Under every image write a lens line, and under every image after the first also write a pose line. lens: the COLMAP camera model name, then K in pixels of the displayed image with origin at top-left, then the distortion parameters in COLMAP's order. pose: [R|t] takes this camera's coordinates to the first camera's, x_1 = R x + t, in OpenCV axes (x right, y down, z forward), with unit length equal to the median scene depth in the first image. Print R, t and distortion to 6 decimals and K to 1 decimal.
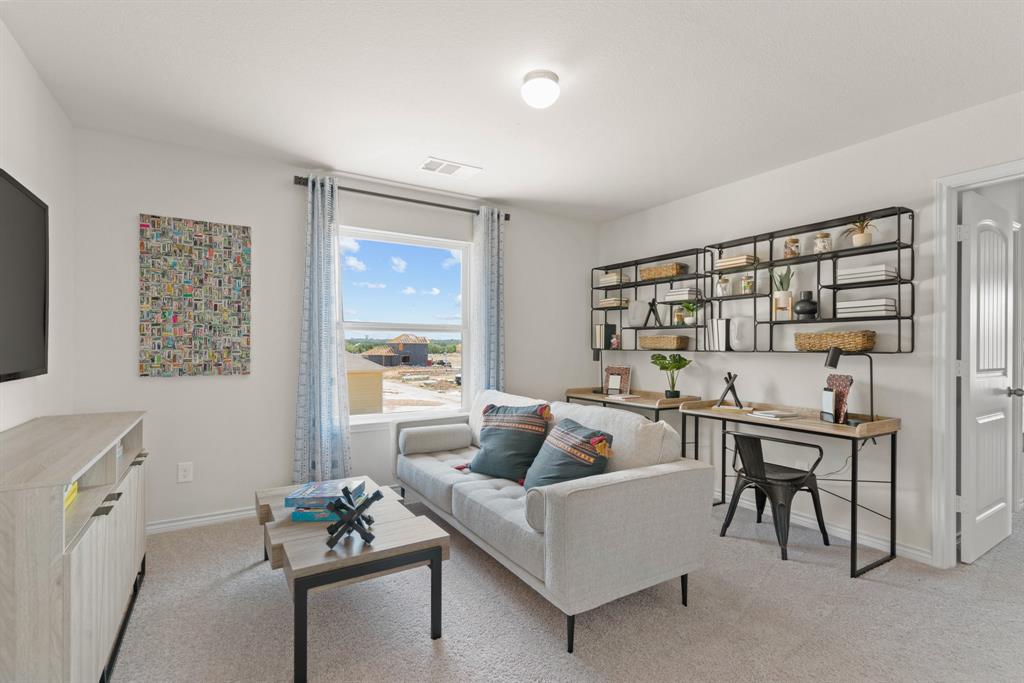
lens RADIAL K [[470.0, 0, 512.0], [0, 470.0, 341.5], [0, 0, 1]] dist [-0.000627, 0.000066]
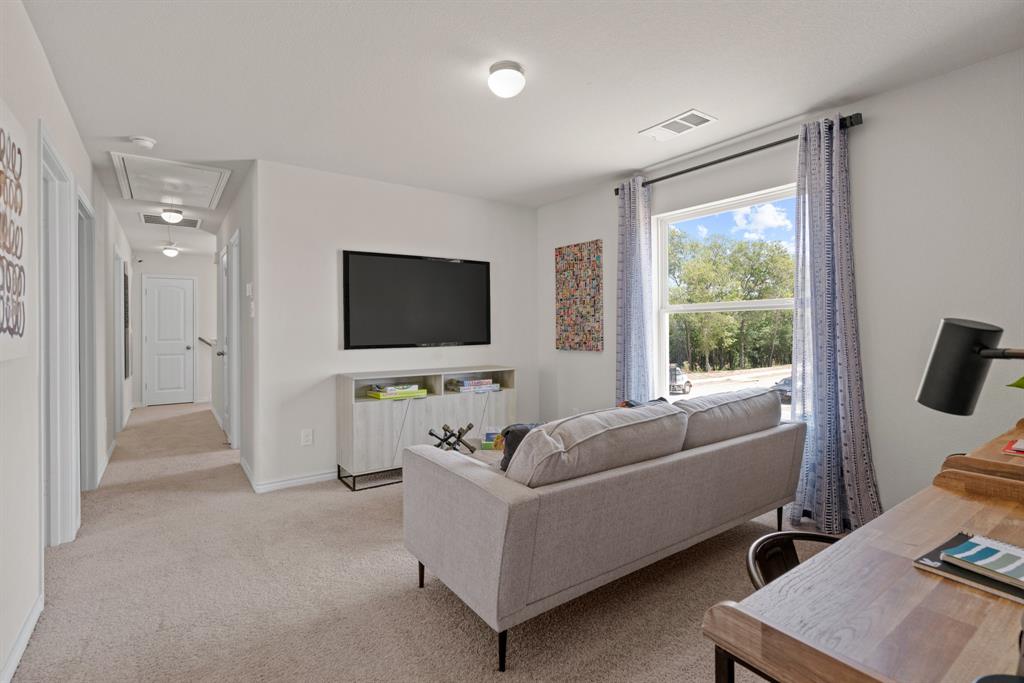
lens RADIAL K [[491.1, 0, 512.1], [0, 491.1, 325.4], [0, 0, 1]] dist [-0.000952, 0.000070]
pose [[0.068040, -0.015293, -0.997565, 0.840295], [0.015341, 0.999780, -0.014281, 0.014586], [0.997565, -0.014332, 0.068260, 0.696572]]
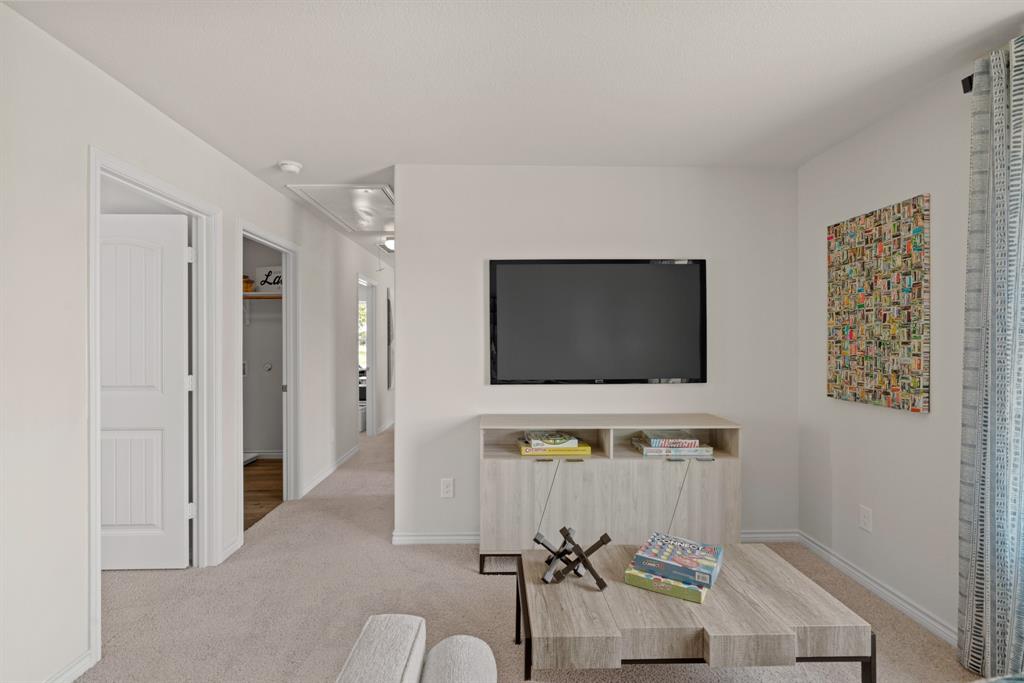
lens RADIAL K [[467.9, 0, 501.3], [0, 467.9, 339.5], [0, 0, 1]] dist [-0.012478, 0.008552]
pose [[-0.513339, -0.007044, -0.858157, 0.346403], [0.002854, 0.999947, -0.009915, -0.032471], [0.858181, -0.007539, -0.513291, 0.870065]]
